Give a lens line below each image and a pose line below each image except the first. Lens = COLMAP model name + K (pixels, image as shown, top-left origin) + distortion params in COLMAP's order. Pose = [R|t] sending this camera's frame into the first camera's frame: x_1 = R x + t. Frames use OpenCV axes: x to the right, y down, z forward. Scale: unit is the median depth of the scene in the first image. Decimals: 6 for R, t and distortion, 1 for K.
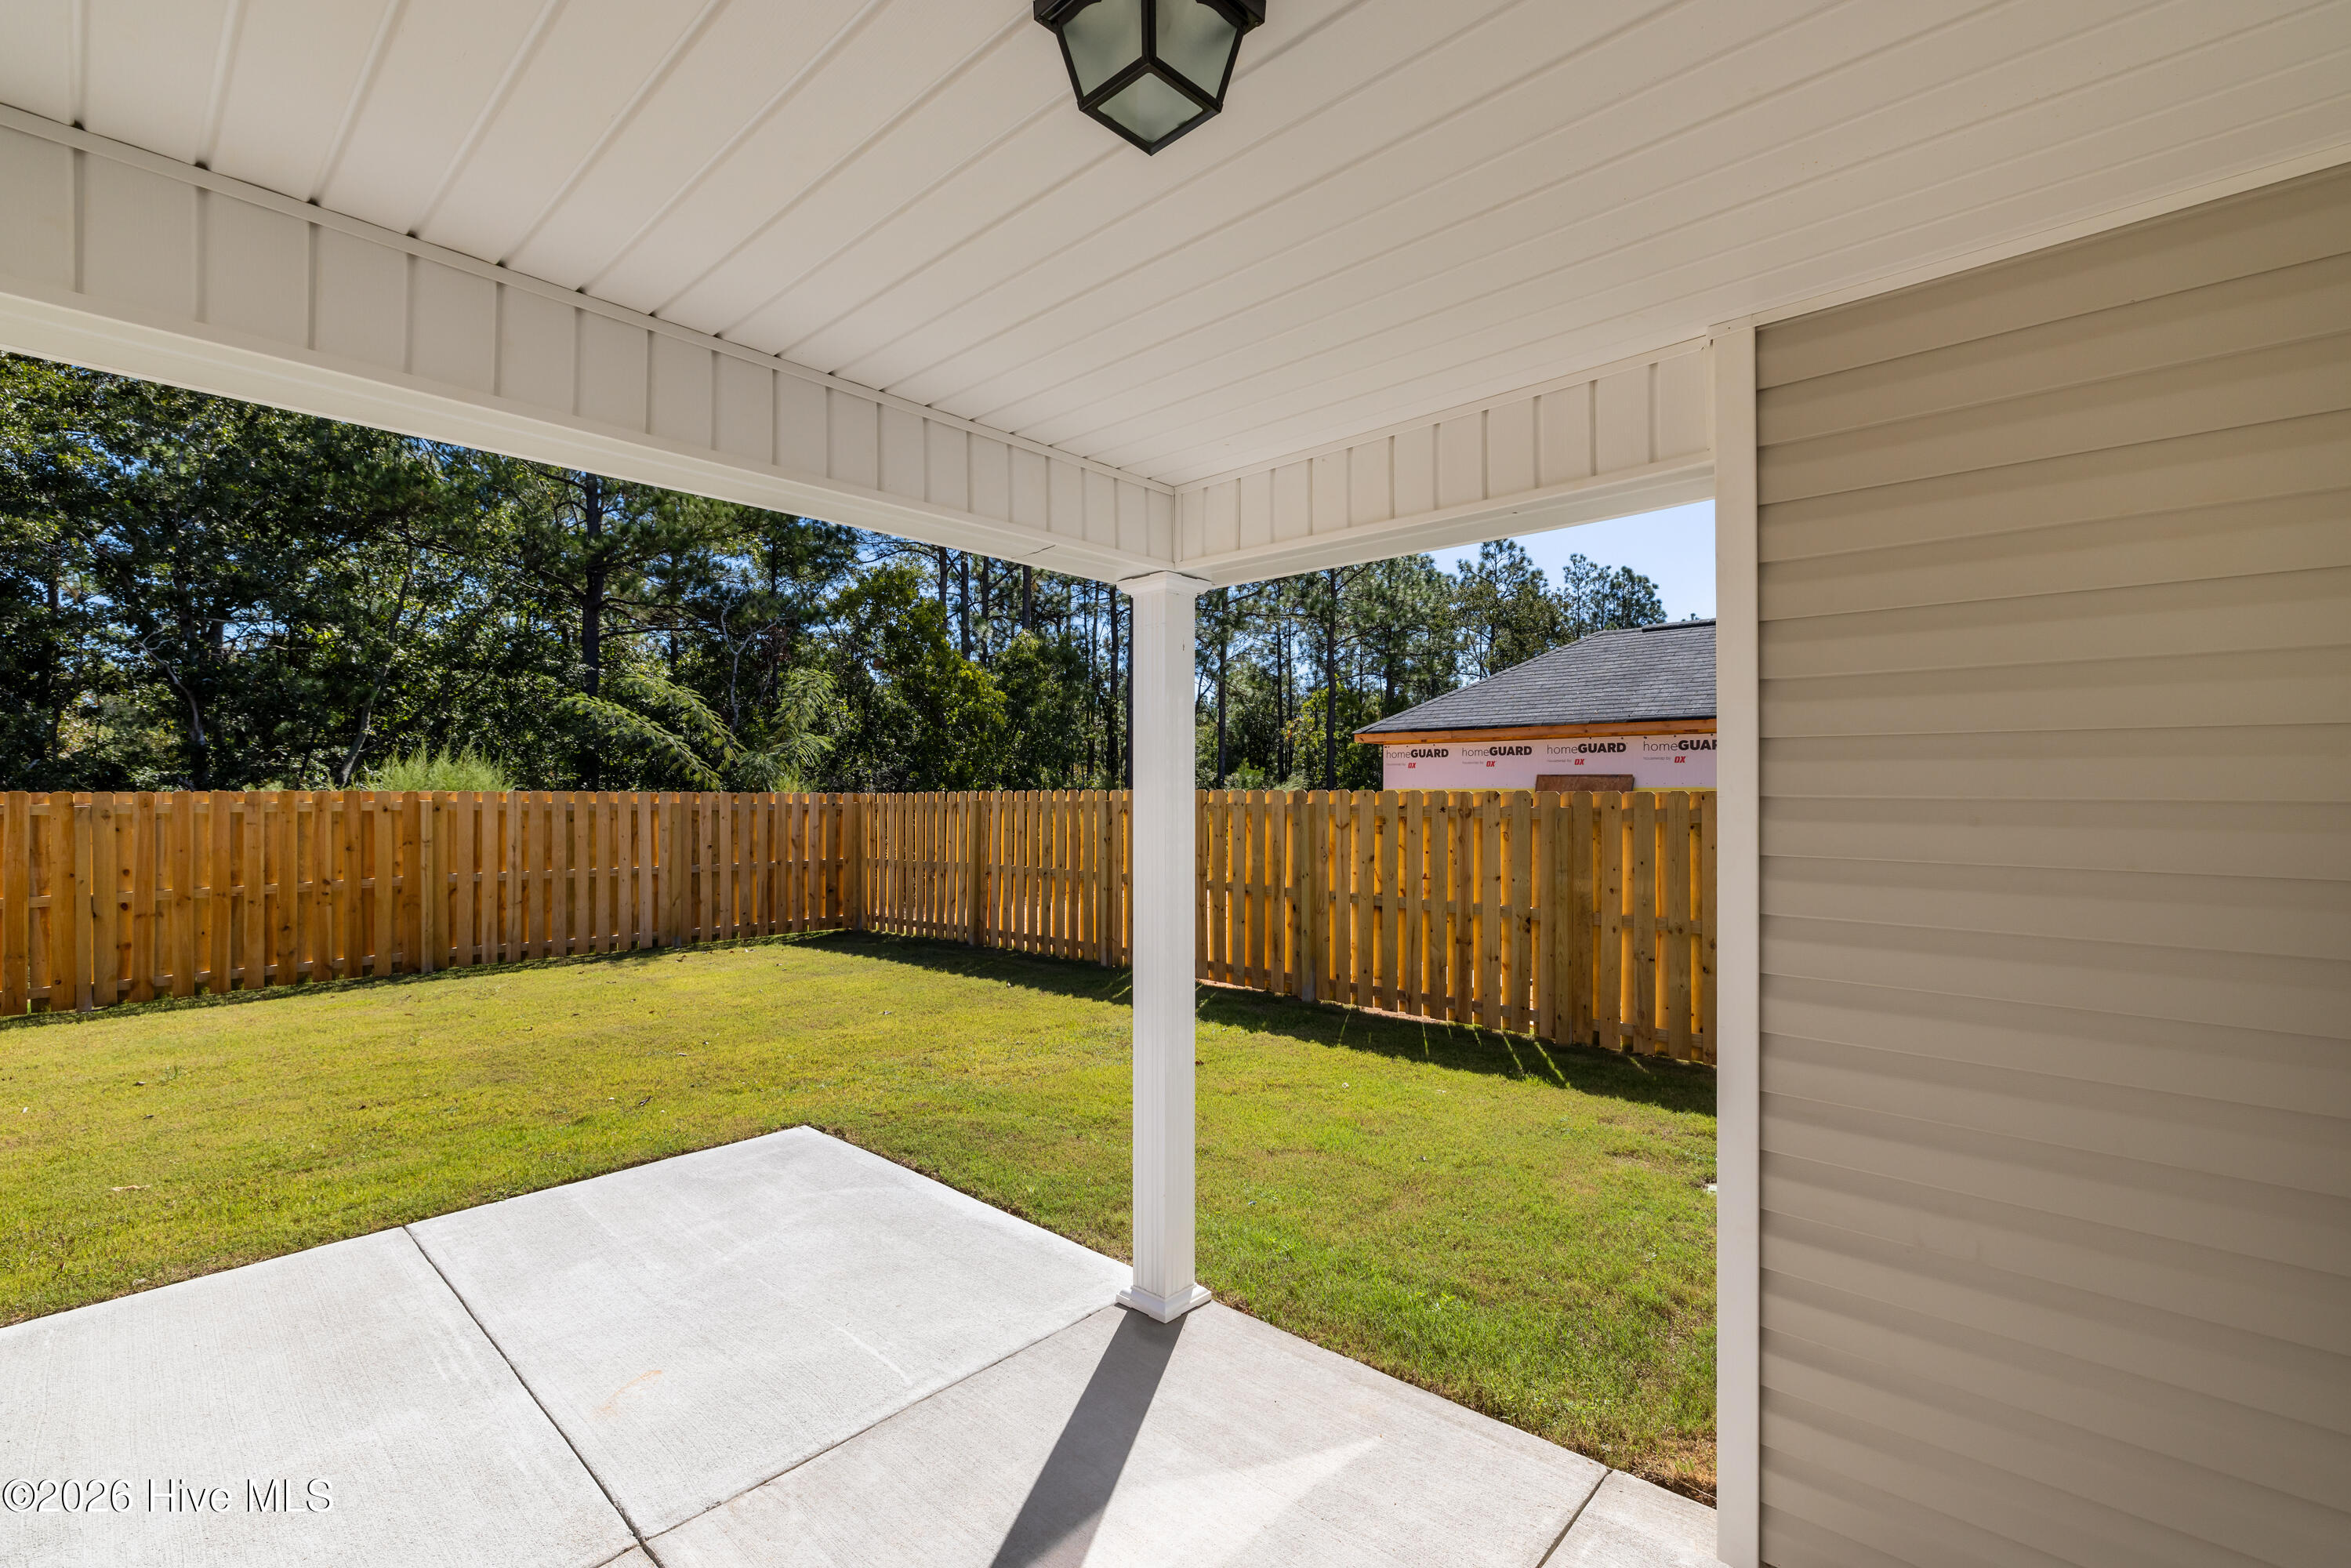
lens RADIAL K [[1015.9, 0, 1178.6], [0, 1015.9, 795.0], [0, 0, 1]] dist [0.000129, -0.000008]
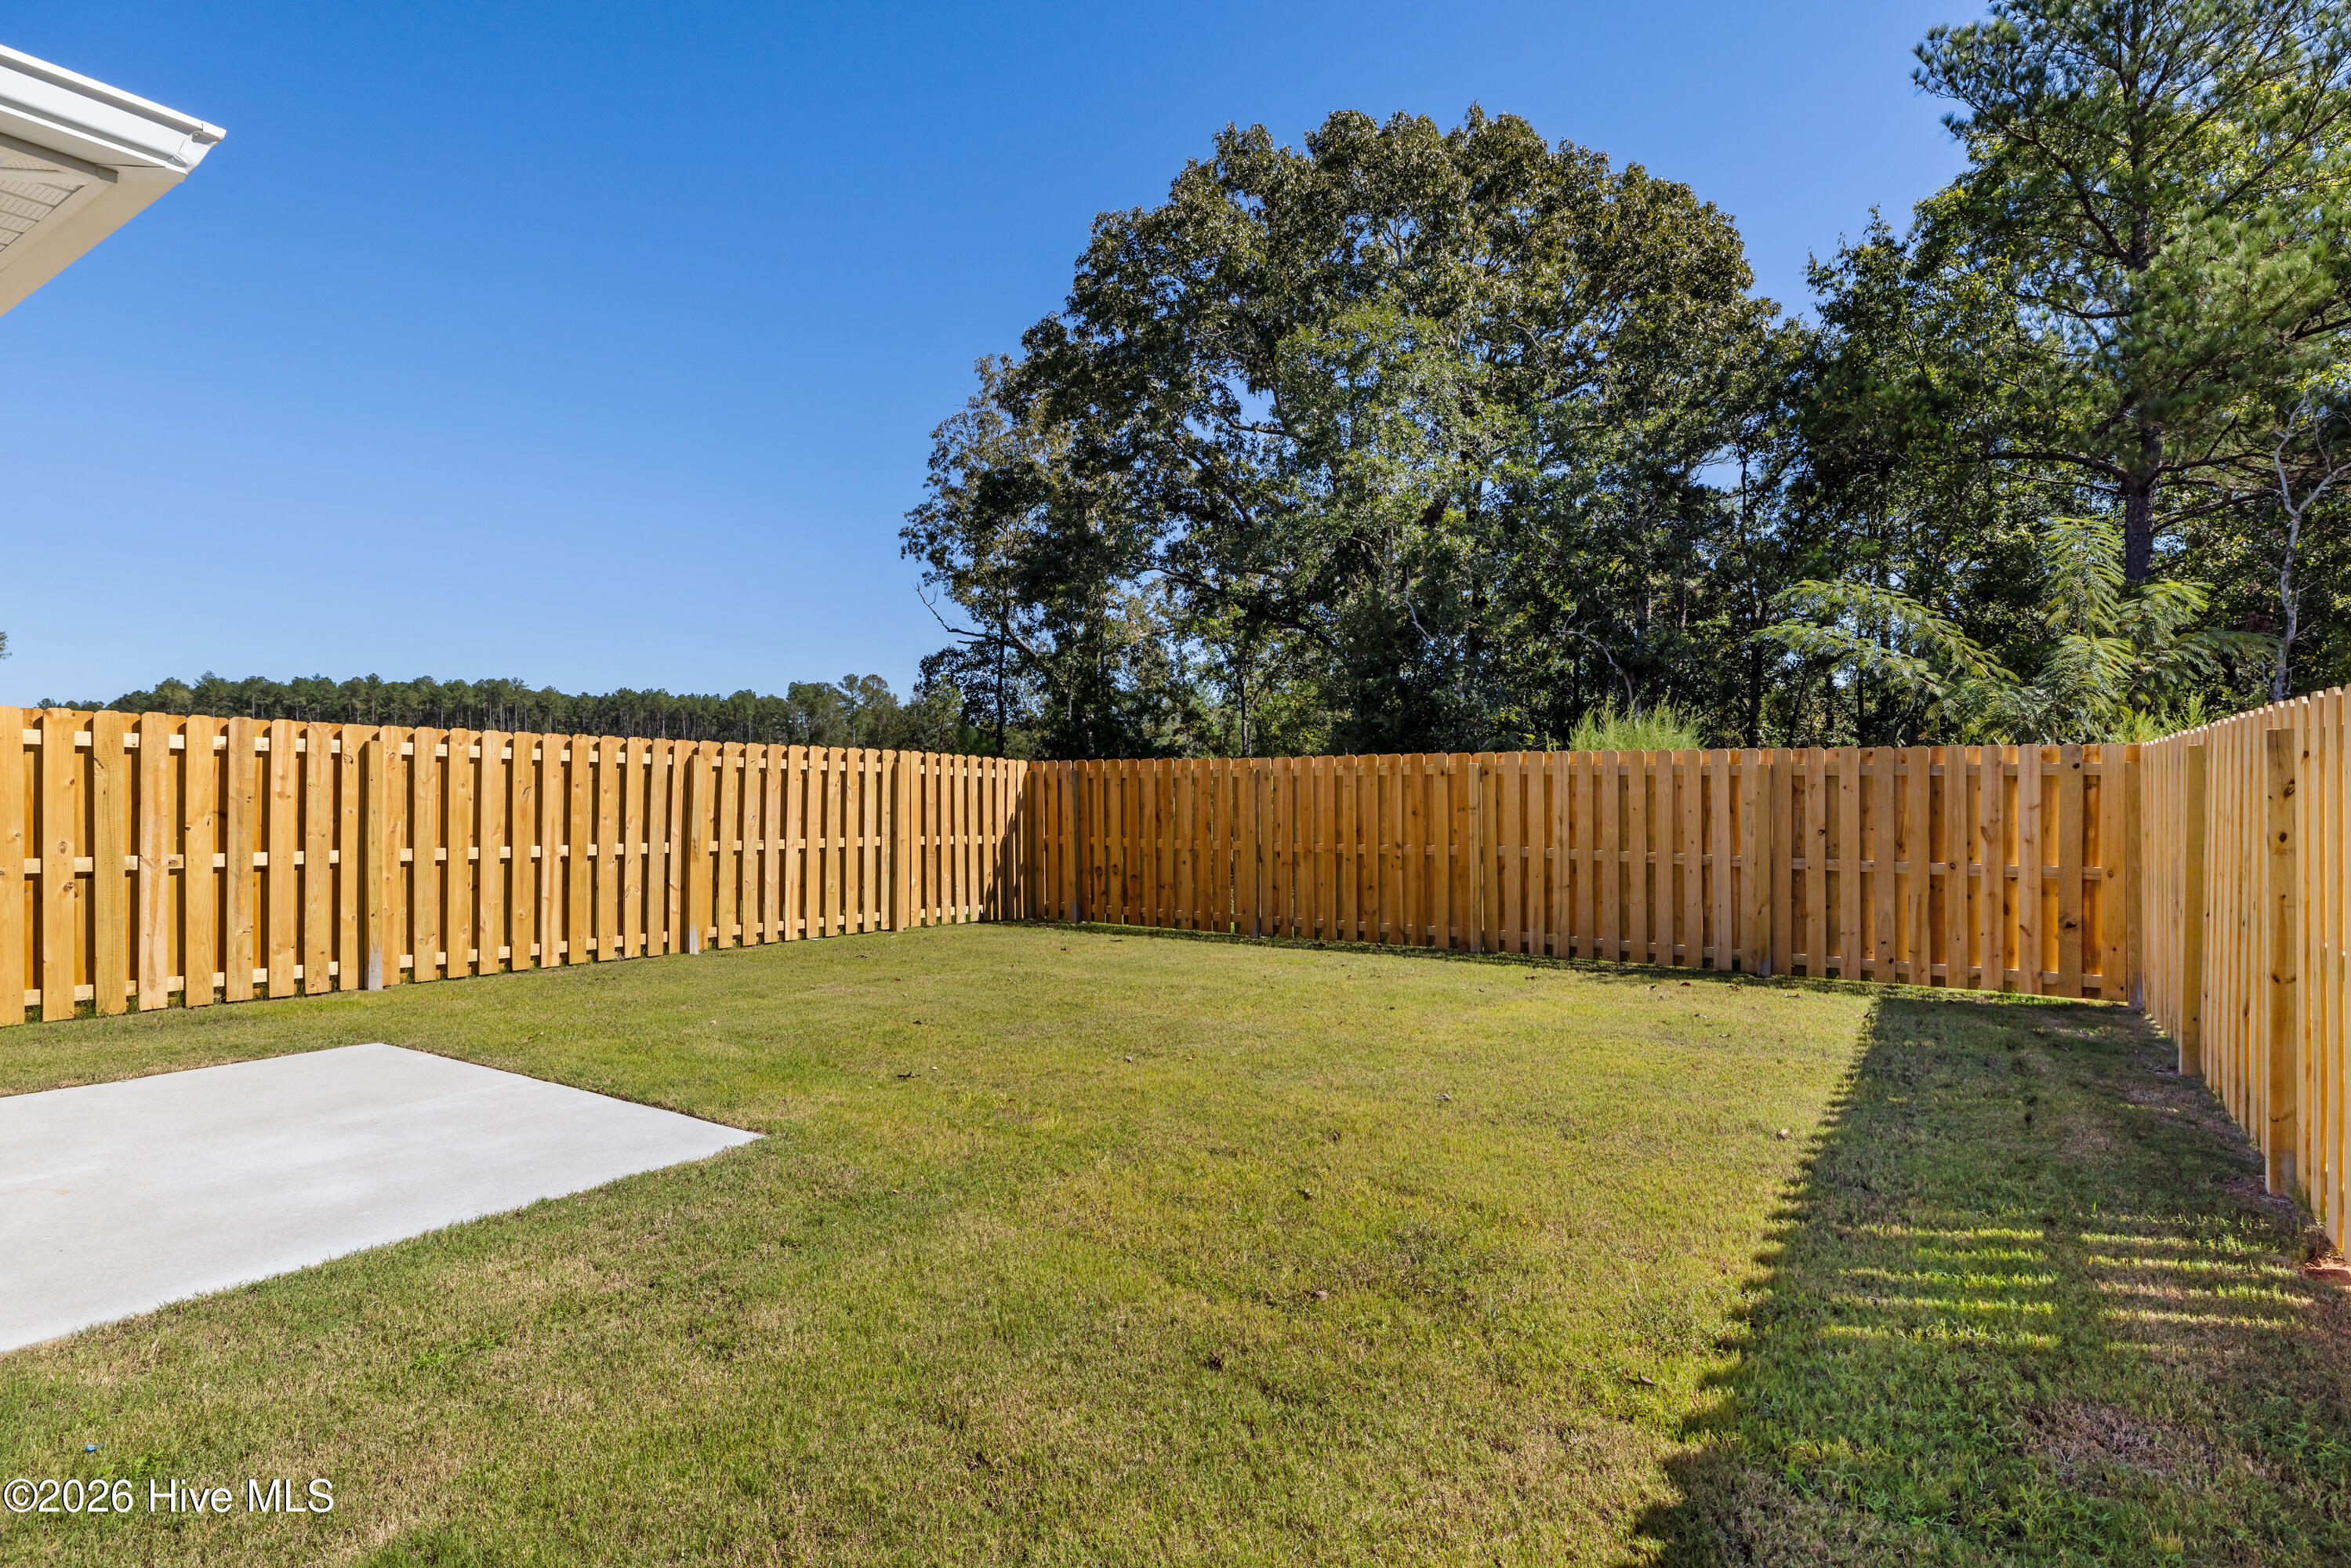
lens RADIAL K [[1239.8, 0, 1179.3], [0, 1239.8, 751.1], [0, 0, 1]] dist [0.002022, 0.000316]
pose [[0.140691, -0.024855, -0.989742, 0.308694], [0.003726, 0.999691, -0.024575, 0.019214], [0.990047, -0.000230, 0.140740, 0.549205]]
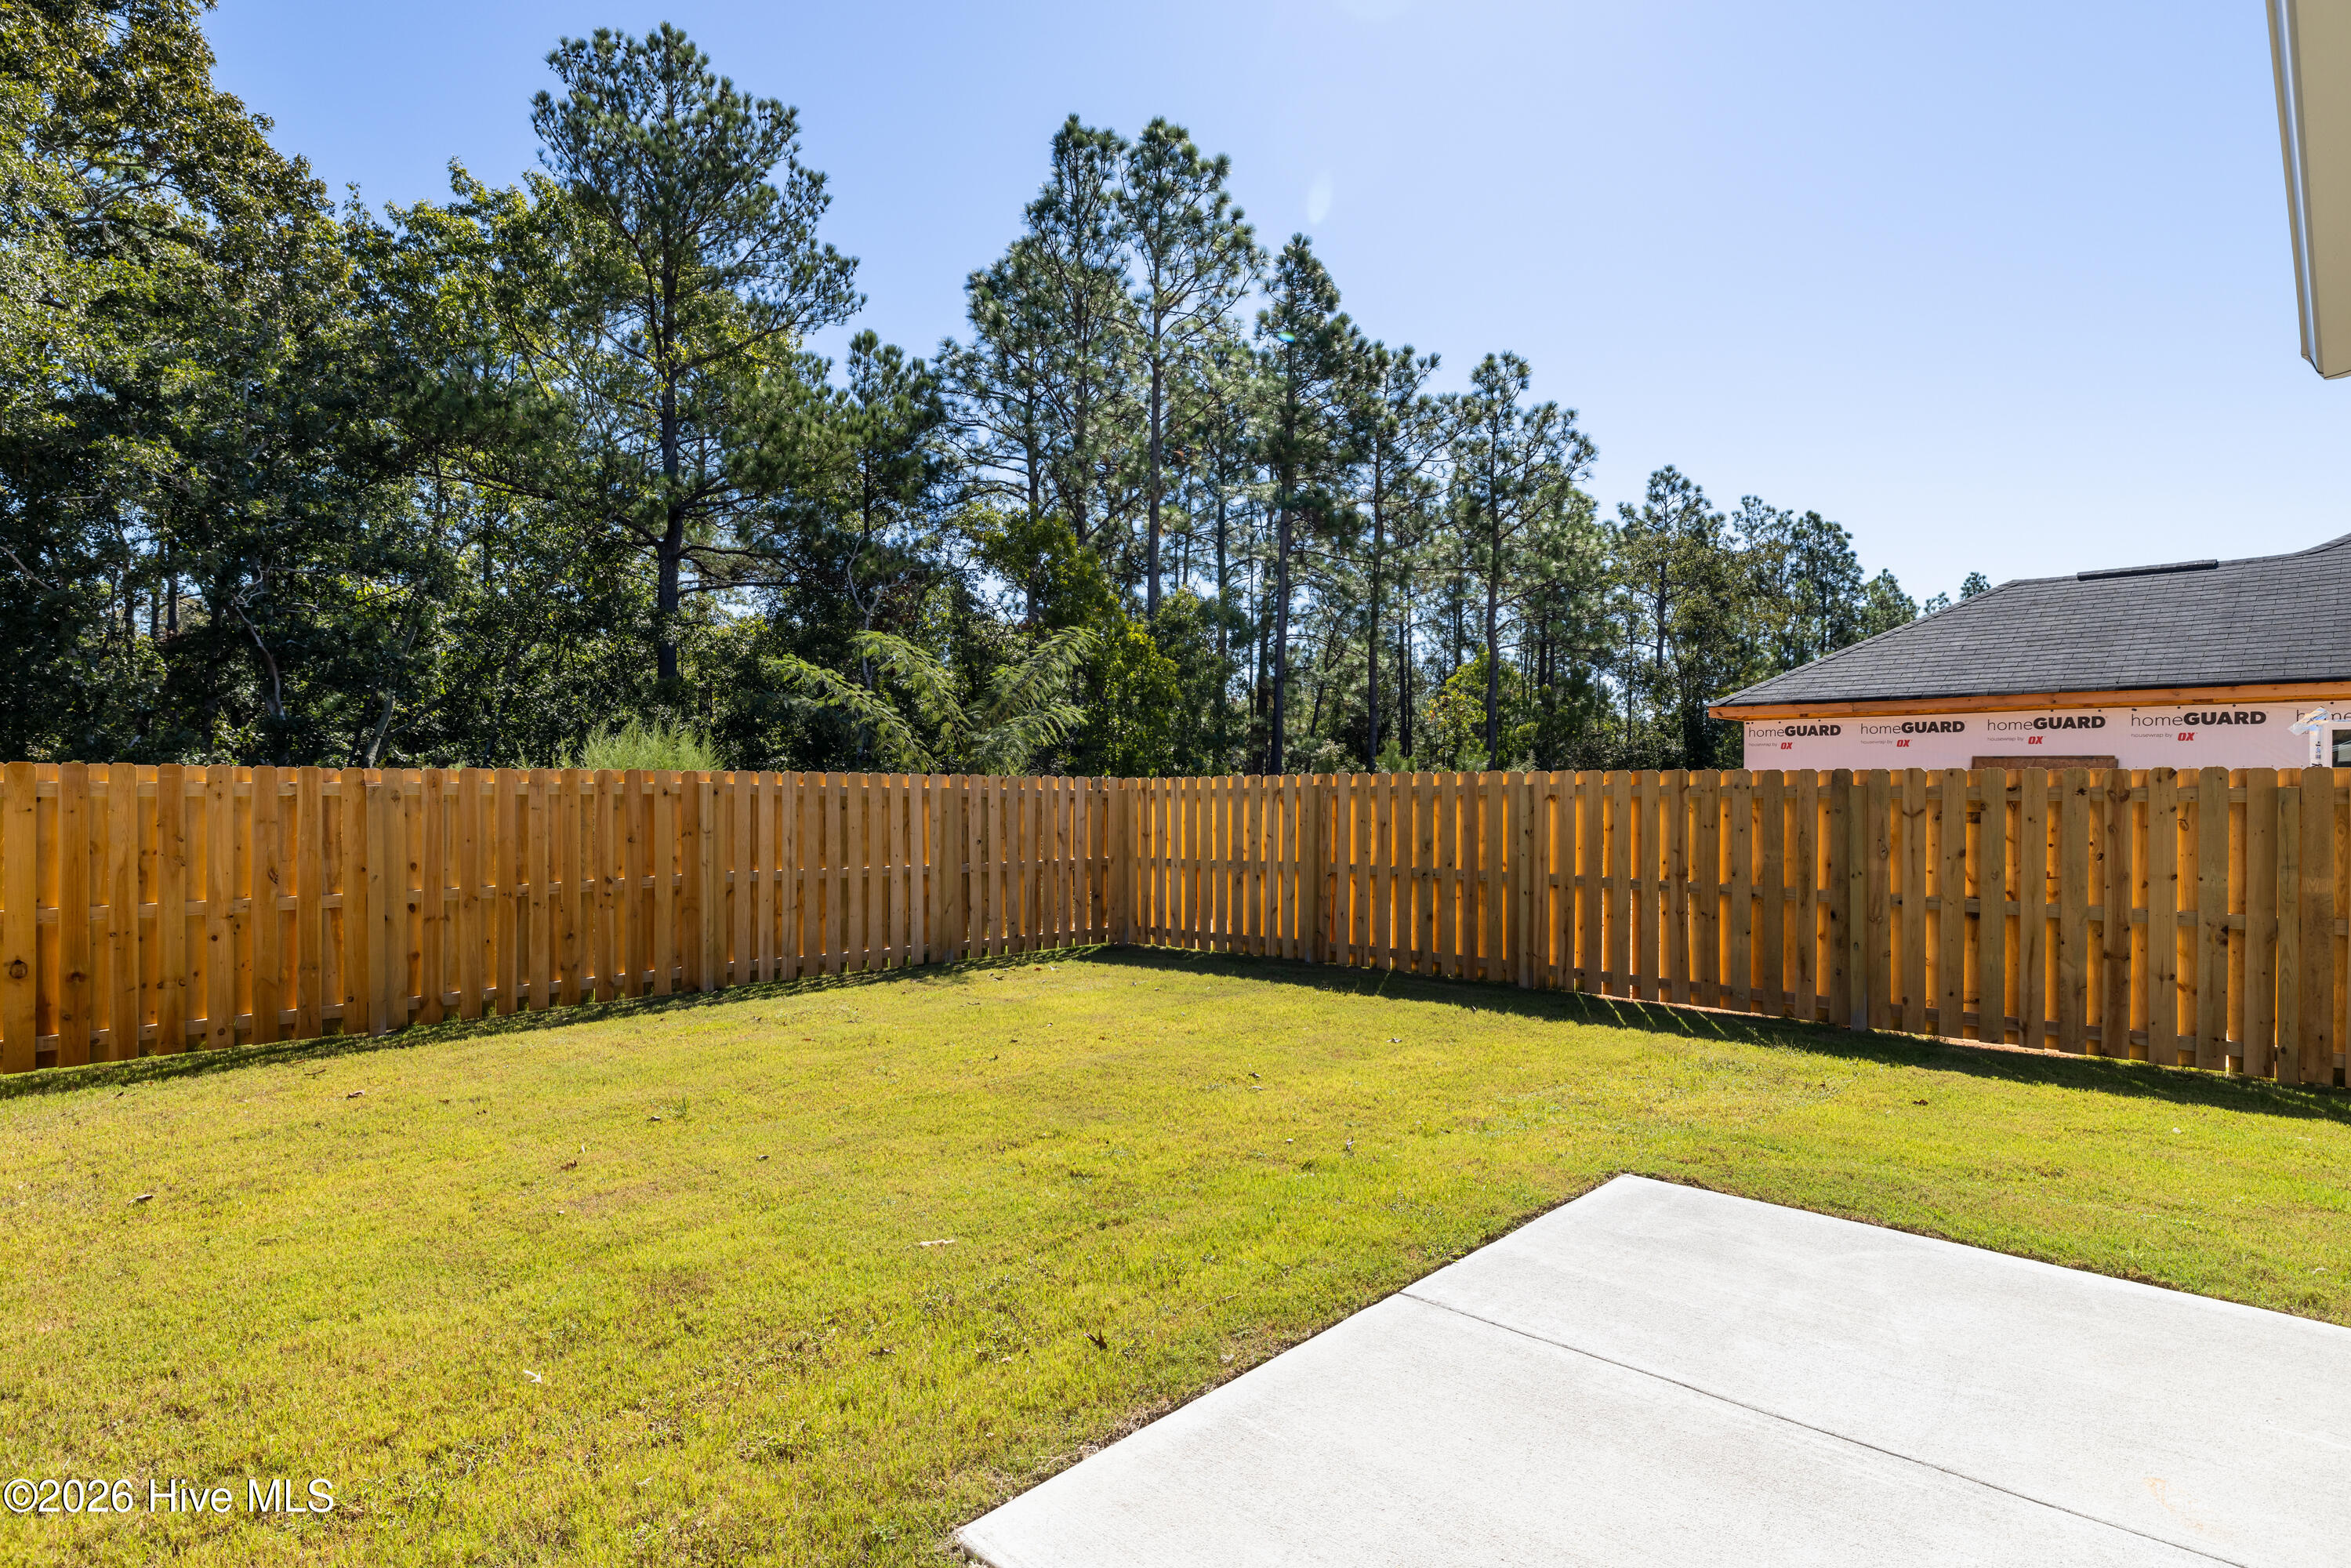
lens RADIAL K [[1226.9, 0, 1186.0], [0, 1226.9, 801.8], [0, 0, 1]] dist [0.002641, 0.000237]
pose [[0.999883, 0.002368, -0.015112, -0.320236], [-0.002238, 0.999960, 0.008624, 0.011422], [0.015132, -0.008589, 0.999849, 0.014513]]
